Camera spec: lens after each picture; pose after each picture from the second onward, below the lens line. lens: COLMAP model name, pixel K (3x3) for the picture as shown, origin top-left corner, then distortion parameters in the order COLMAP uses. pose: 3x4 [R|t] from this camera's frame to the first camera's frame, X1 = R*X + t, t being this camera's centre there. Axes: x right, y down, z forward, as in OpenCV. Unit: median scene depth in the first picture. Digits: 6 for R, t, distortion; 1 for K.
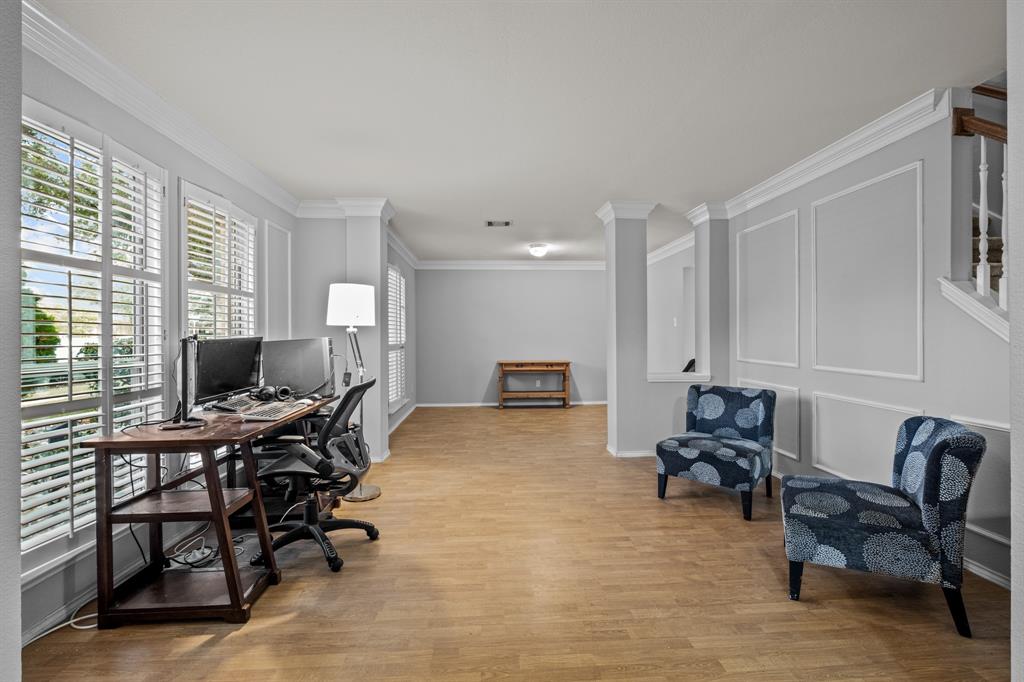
lens RADIAL K [[452.6, 0, 509.8], [0, 452.6, 339.2], [0, 0, 1]] dist [-0.003508, -0.002241]
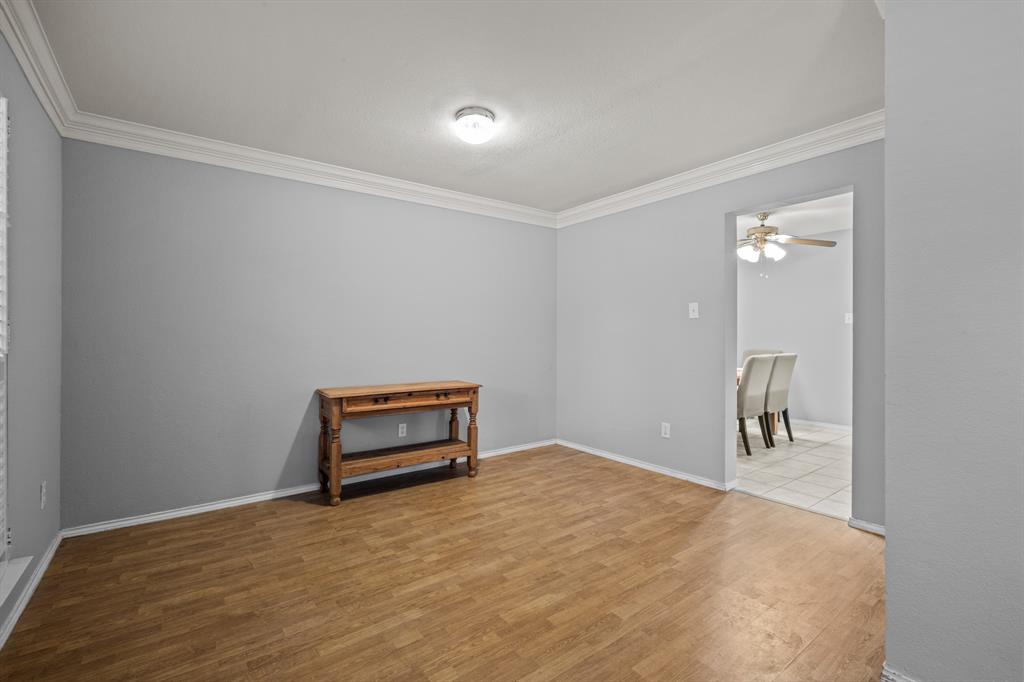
lens RADIAL K [[452.6, 0, 513.9], [0, 452.6, 330.9], [0, 0, 1]] dist [-0.003508, -0.002241]
pose [[0.830392, 0.008459, 0.557116, -0.115354], [-0.000517, 0.999896, -0.014412, -0.003355], [-0.557180, 0.011679, 0.830310, 0.533900]]
